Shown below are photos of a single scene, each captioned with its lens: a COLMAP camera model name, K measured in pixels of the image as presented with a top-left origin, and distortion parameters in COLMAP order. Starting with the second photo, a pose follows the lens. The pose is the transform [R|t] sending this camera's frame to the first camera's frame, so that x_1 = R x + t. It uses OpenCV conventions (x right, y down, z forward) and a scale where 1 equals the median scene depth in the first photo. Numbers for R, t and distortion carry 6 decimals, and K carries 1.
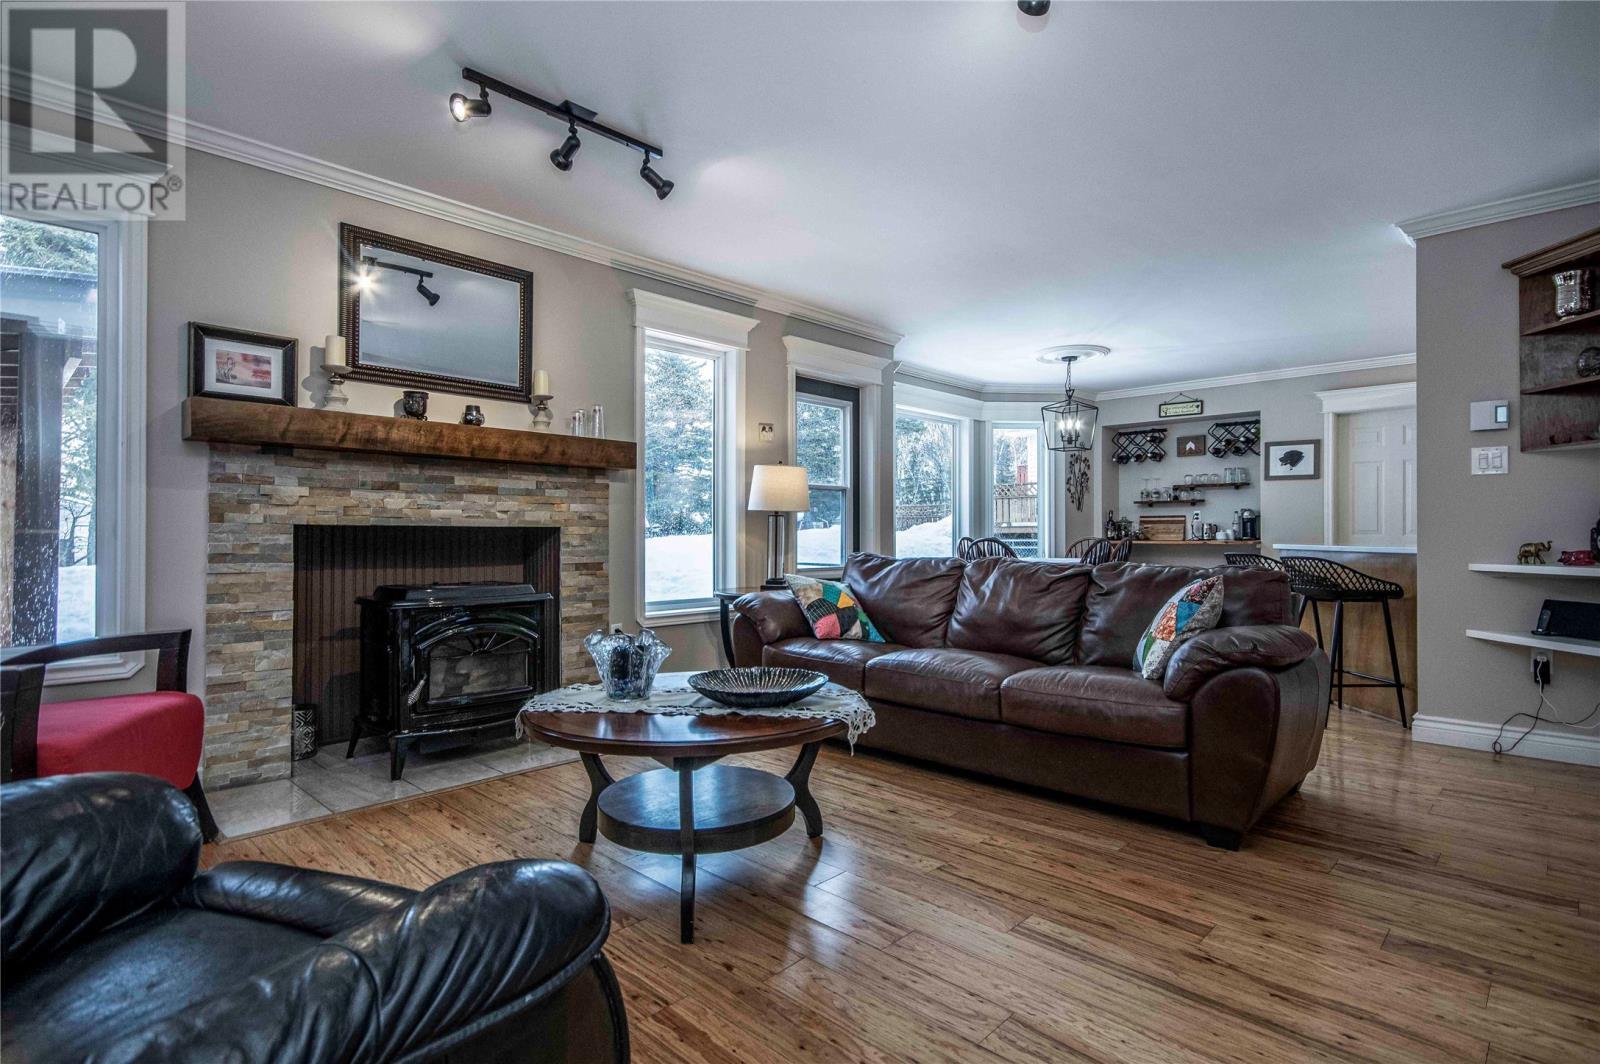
lens RADIAL K [[809.7, 0, 800.0], [0, 809.7, 532.0], [0, 0, 1]] dist [0.000685, 0.000209]
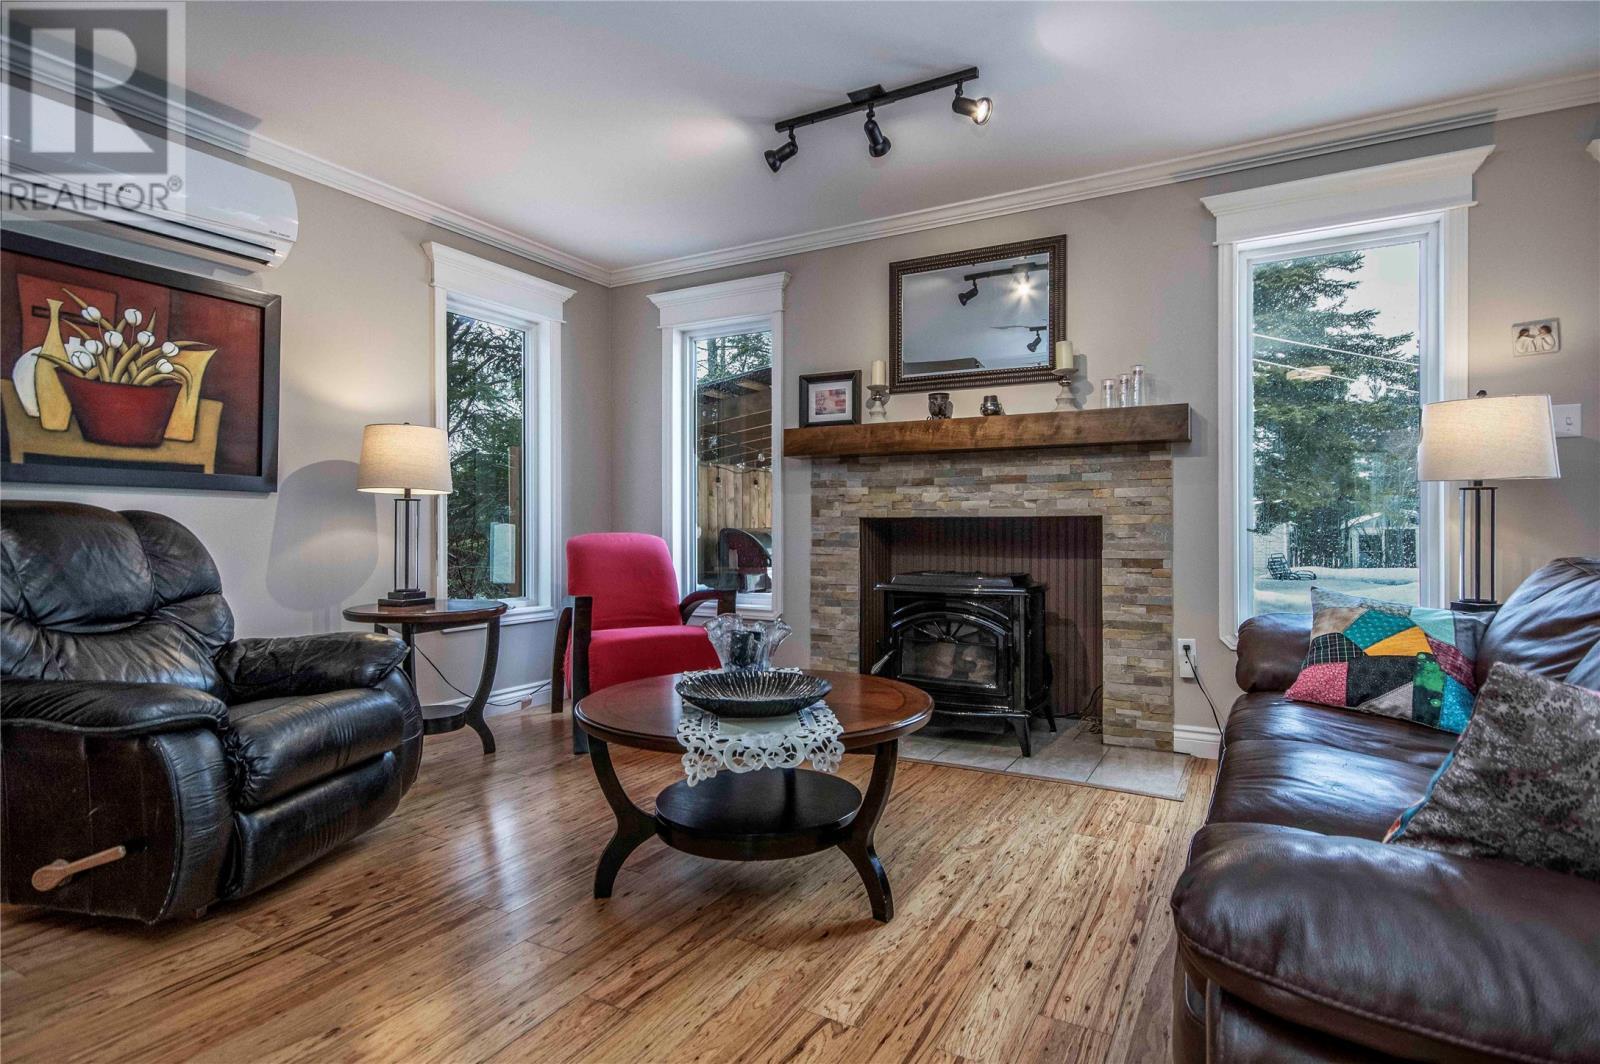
lens RADIAL K [[829.5, 0, 800.0], [0, 829.5, 532.0], [0, 0, 1]] dist [0.000510, 0.000411]
pose [[0.251191, 0.005371, -0.967923, 0.519705], [0.007070, 0.999948, 0.007383, 0.002617], [0.967912, -0.008698, 0.251140, 0.504524]]
